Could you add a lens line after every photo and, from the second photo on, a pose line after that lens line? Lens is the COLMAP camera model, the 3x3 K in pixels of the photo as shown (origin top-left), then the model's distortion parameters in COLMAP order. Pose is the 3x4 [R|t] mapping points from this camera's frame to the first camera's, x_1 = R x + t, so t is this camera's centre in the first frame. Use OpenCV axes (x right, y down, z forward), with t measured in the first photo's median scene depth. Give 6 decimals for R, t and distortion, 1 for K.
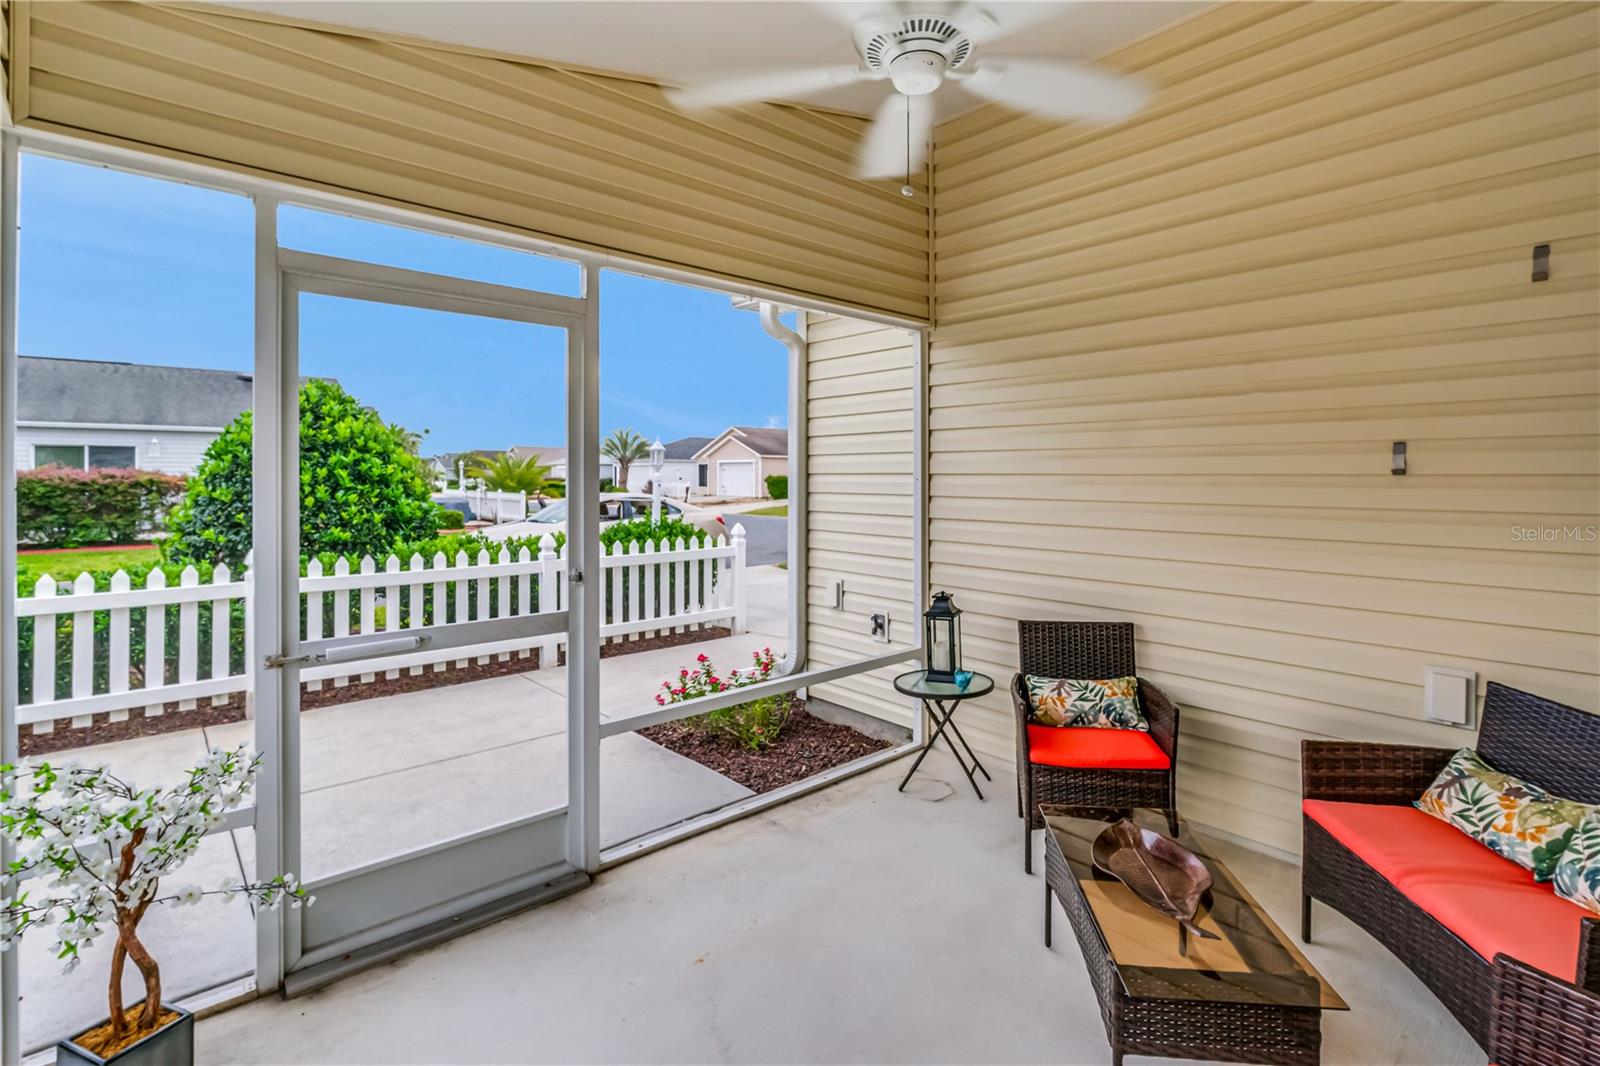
lens RADIAL K [[743.8, 0, 804.8], [0, 743.8, 494.0], [0, 0, 1]] dist [-0.007259, -0.000169]
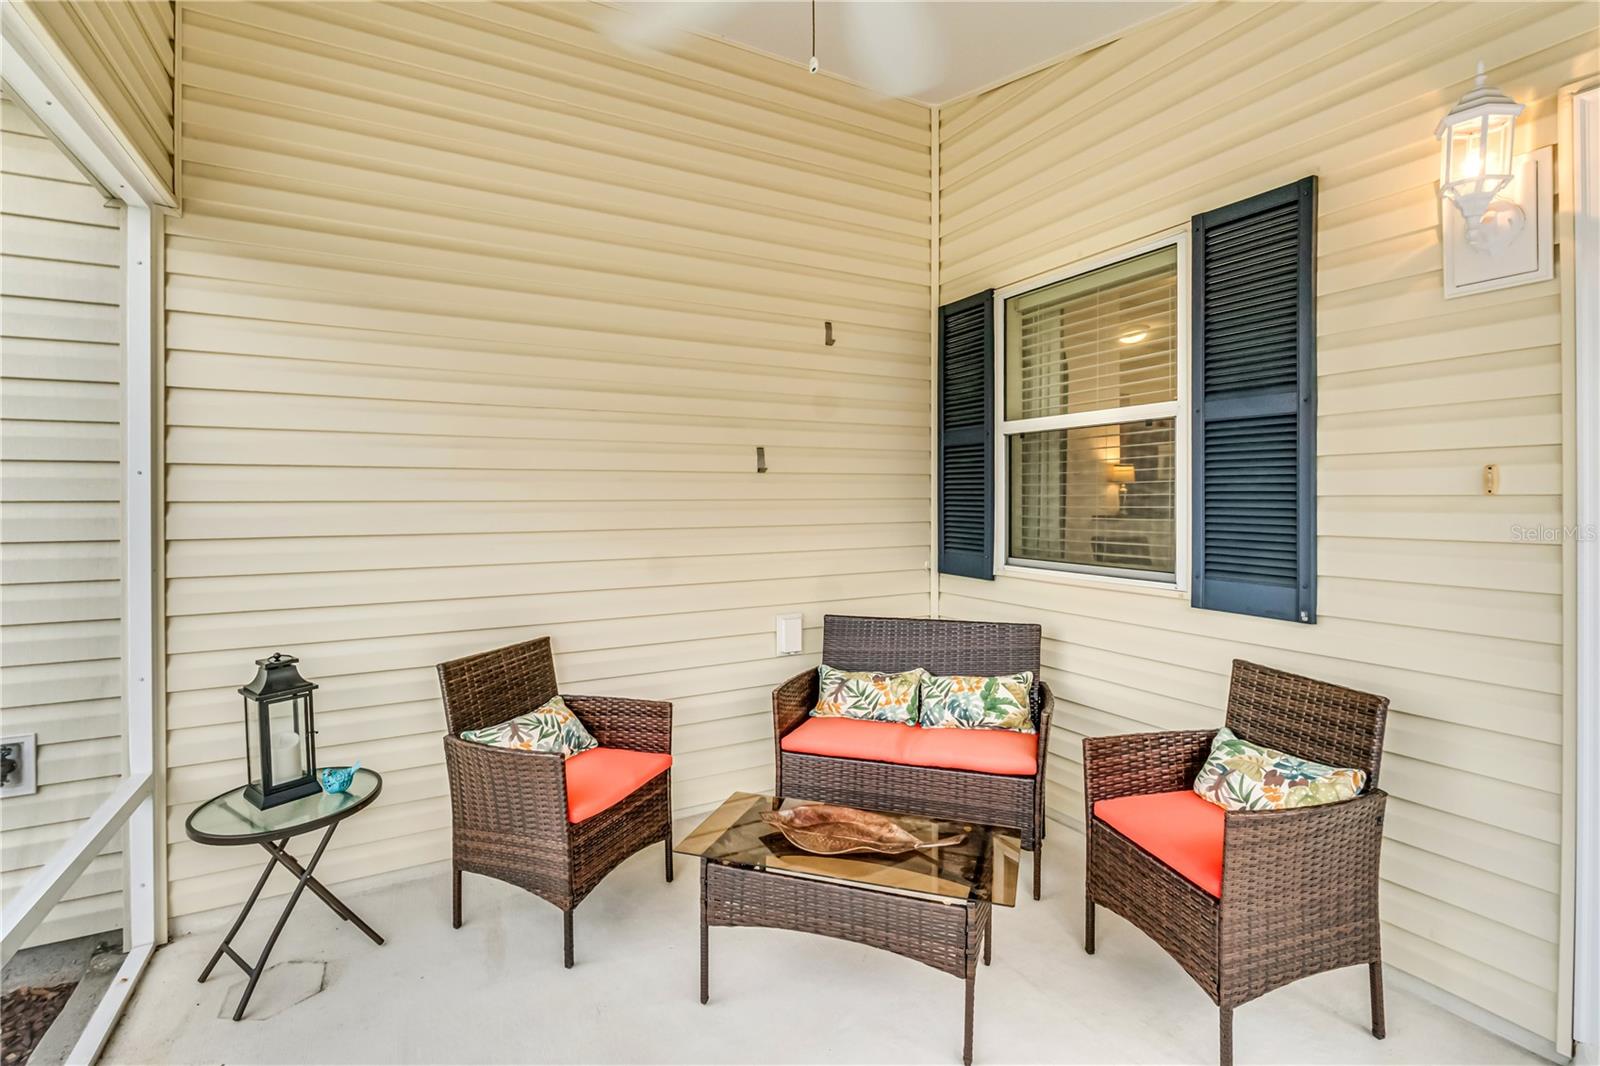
lens RADIAL K [[743.8, 0, 804.8], [0, 743.8, 494.0], [0, 0, 1]] dist [-0.007259, -0.000169]
pose [[0.212061, -0.006691, 0.977233, -0.354081], [0.021960, 0.999757, 0.002079, 0.007982], [-0.977010, 0.021019, 0.212157, 0.495039]]
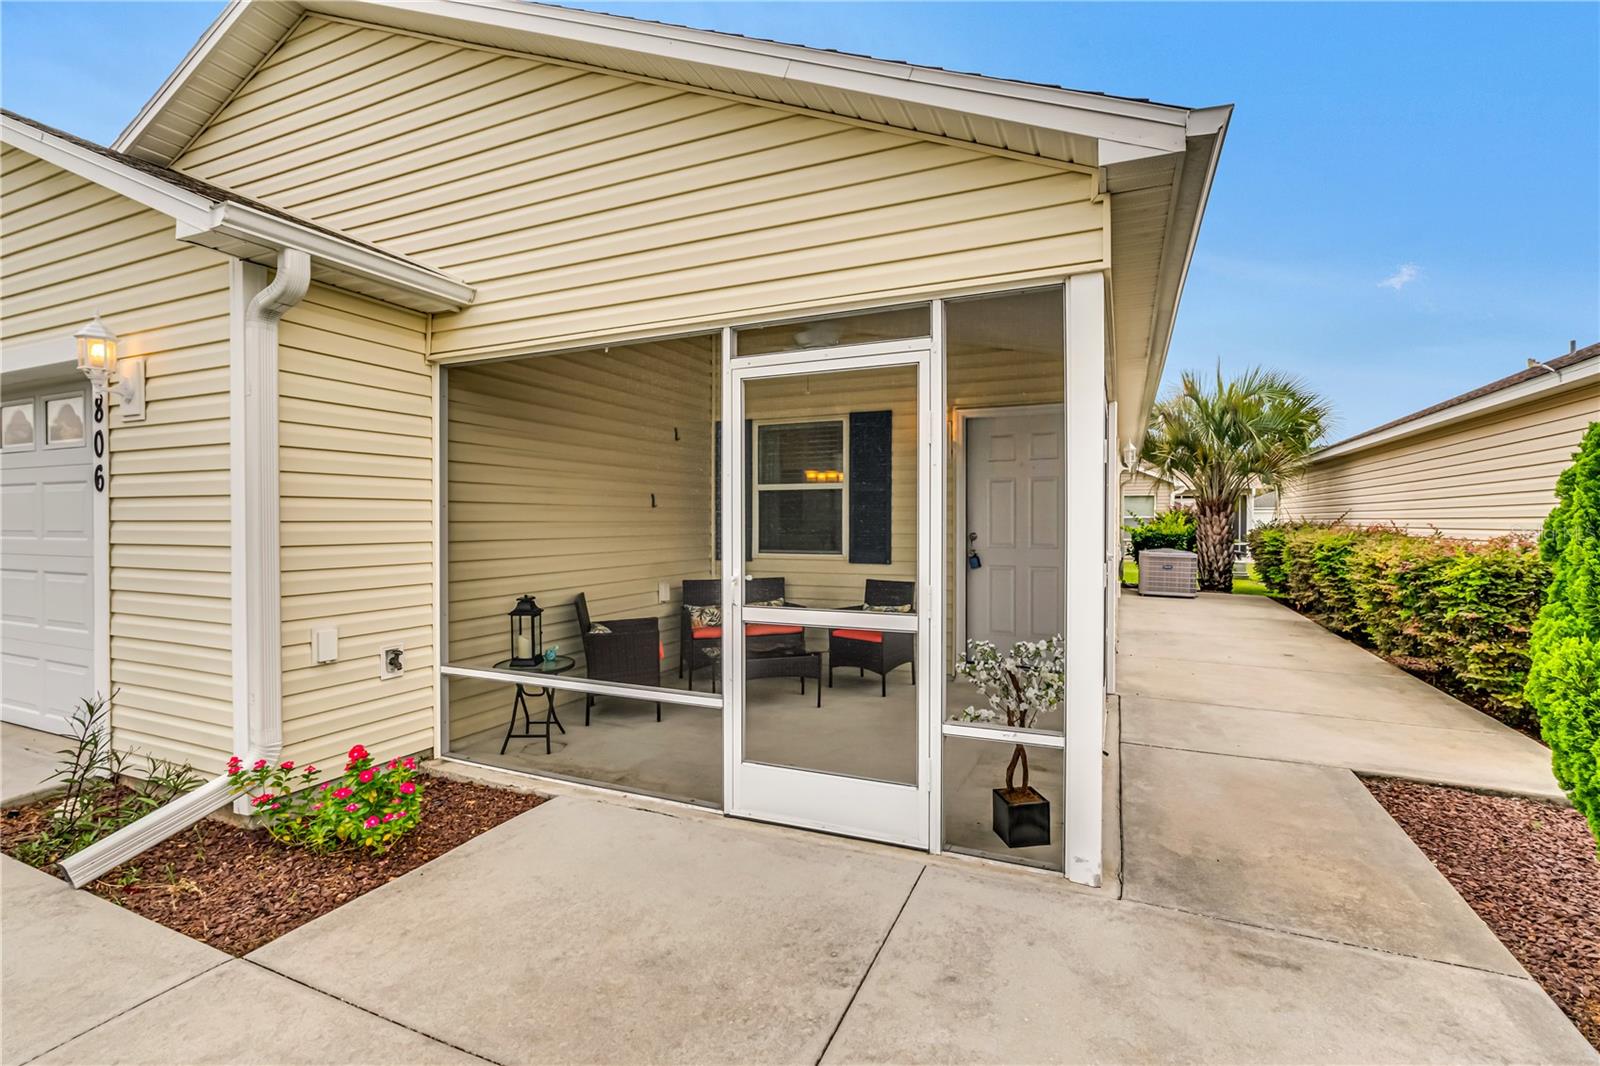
lens RADIAL K [[723.6, 0, 806.3], [0, 723.6, 525.0], [0, 0, 1]] dist [-0.002909, -0.000311]
pose [[-0.413677, -0.014621, 0.910306, -1.255626], [0.013216, 0.999669, 0.022062, -0.011246], [-0.910328, 0.021157, -0.413347, 1.184592]]
